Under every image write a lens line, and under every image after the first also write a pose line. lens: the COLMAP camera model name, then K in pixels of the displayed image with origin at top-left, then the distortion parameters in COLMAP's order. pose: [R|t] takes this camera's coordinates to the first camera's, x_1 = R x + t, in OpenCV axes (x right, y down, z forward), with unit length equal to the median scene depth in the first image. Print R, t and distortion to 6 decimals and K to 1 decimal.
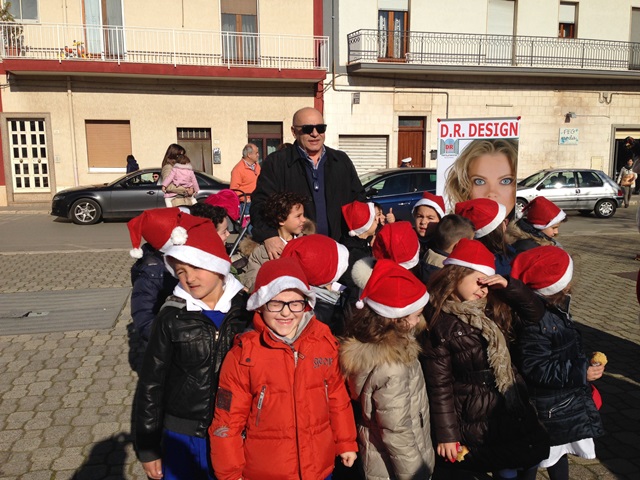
lens RADIAL K [[568.6, 0, 320.0], [0, 568.6, 240.0], [0, 0, 1]] dist [0.158983, -0.236148]
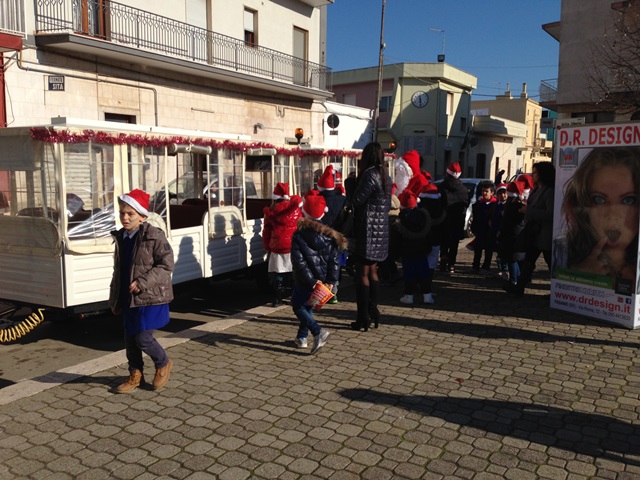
lens RADIAL K [[573.0, 0, 330.3], [0, 573.0, 240.4], [0, 0, 1]] dist [0.160494, -0.252347]
pose [[0.702943, -0.089574, 0.705583, -0.232431], [0.100810, 0.994570, 0.025829, -0.040623], [-0.704065, 0.052973, 0.708157, 0.269844]]
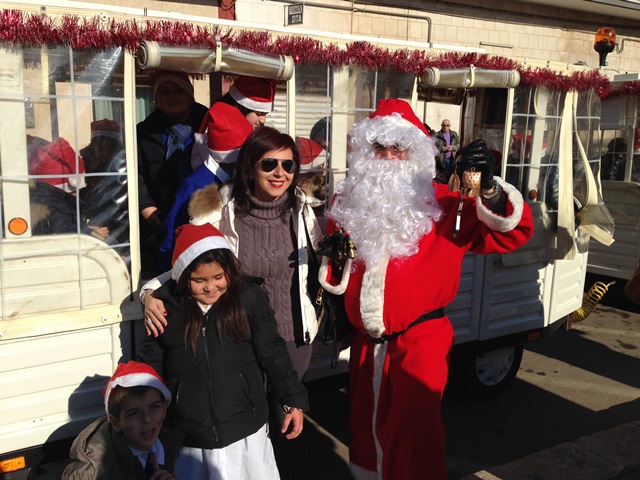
lens RADIAL K [[567.7, 0, 320.9], [0, 567.7, 244.1], [0, 0, 1]] dist [0.161161, -0.242242]
pose [[0.973362, -0.031204, 0.227140, -0.048408], [0.015835, 0.997479, 0.069173, -0.063180], [-0.228726, -0.063734, 0.971402, 0.443212]]
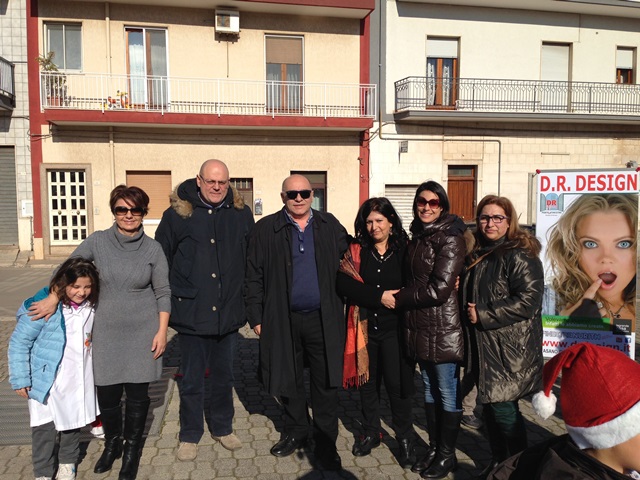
lens RADIAL K [[567.7, 0, 320.9], [0, 567.7, 244.1], [0, 0, 1]] dist [0.161161, -0.242242]
pose [[0.998744, 0.004615, -0.049887, -0.027263], [-0.008283, 0.997256, -0.073568, -0.014502], [0.049411, 0.073888, 0.996042, 0.057849]]
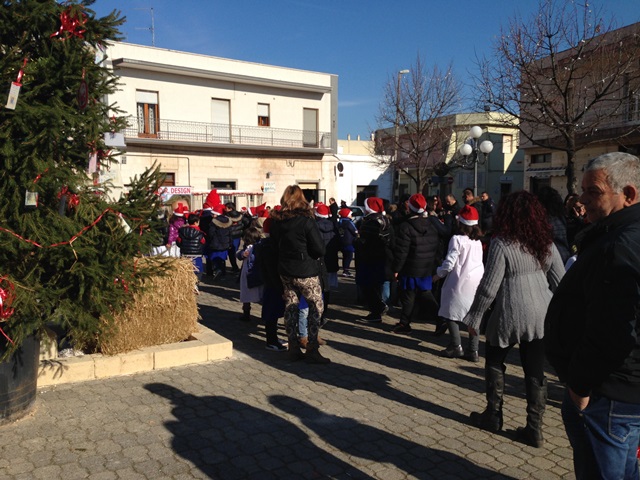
lens RADIAL K [[568.6, 0, 320.0], [0, 568.6, 240.0], [0, 0, 1]] dist [0.158983, -0.236148]
pose [[0.930015, -0.029830, 0.366309, -0.018904], [0.054849, 0.996804, -0.058080, 0.074656], [-0.363406, 0.074107, 0.928679, -0.568551]]
